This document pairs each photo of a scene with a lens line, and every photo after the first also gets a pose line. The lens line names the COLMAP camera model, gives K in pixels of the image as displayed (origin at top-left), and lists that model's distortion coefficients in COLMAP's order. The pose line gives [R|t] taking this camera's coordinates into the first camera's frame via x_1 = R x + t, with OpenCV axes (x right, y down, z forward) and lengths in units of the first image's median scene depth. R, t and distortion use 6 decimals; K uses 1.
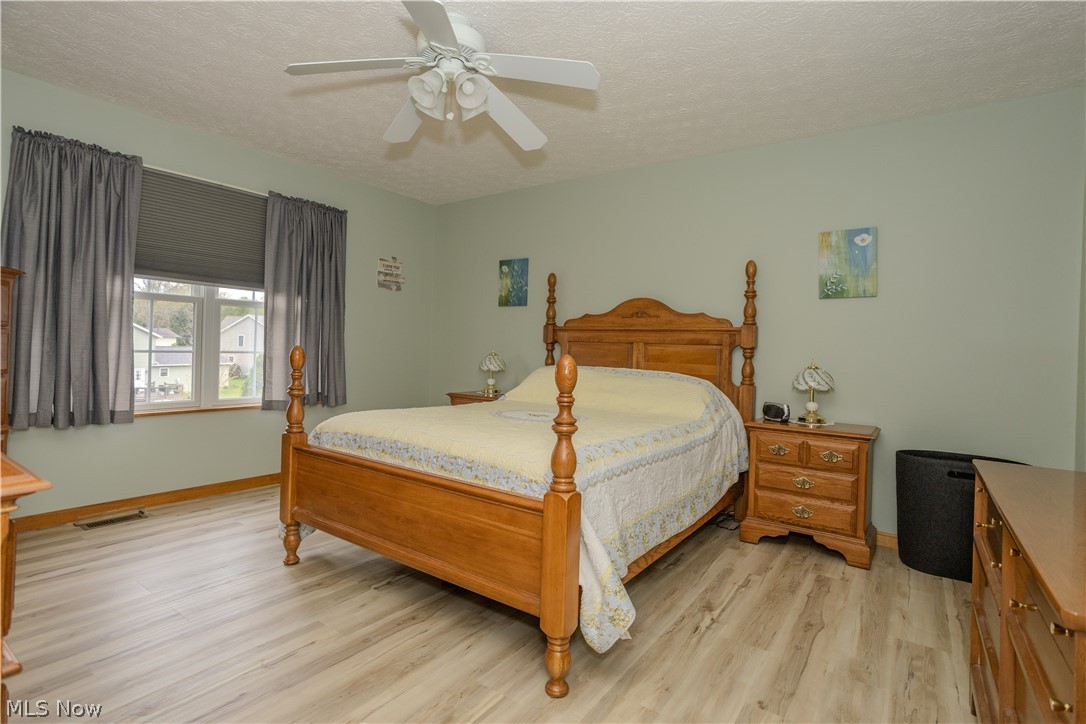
lens RADIAL K [[533.5, 0, 542.3], [0, 533.5, 332.0], [0, 0, 1]] dist [-0.046849, 0.028312]
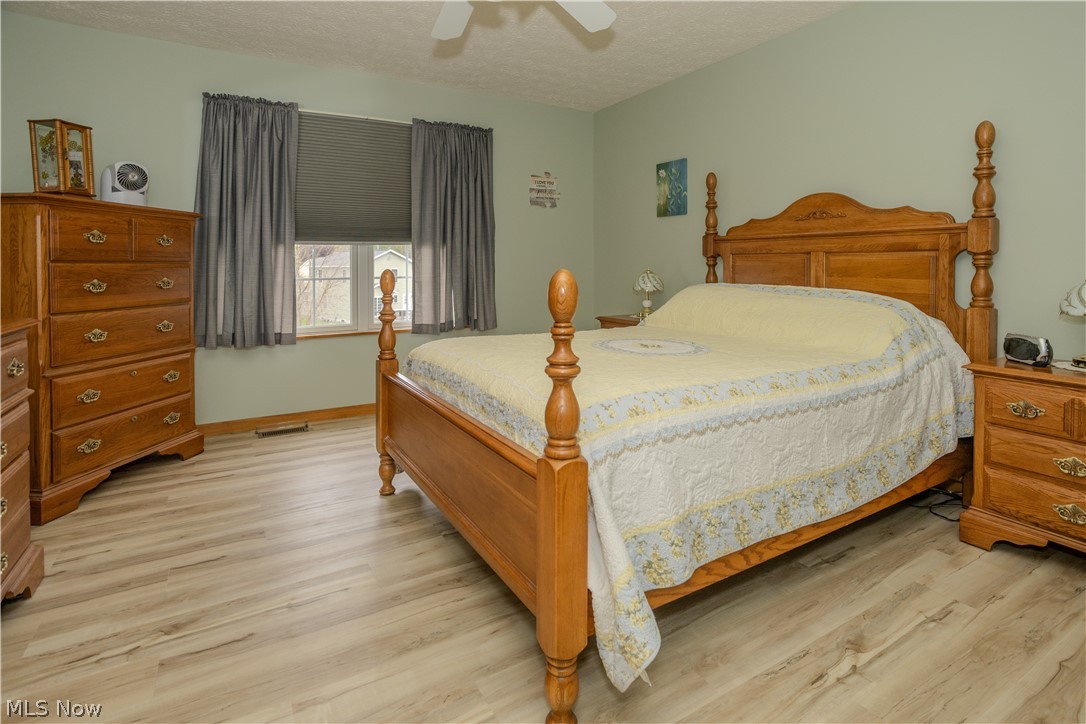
lens RADIAL K [[556.2, 0, 544.3], [0, 556.2, 258.3], [0, 0, 1]] dist [-0.030546, 0.015583]
pose [[0.916686, -0.038714, -0.397728, 0.181136], [0.044140, 0.999015, 0.004493, 0.011164], [0.397162, -0.021674, 0.917492, 0.159374]]
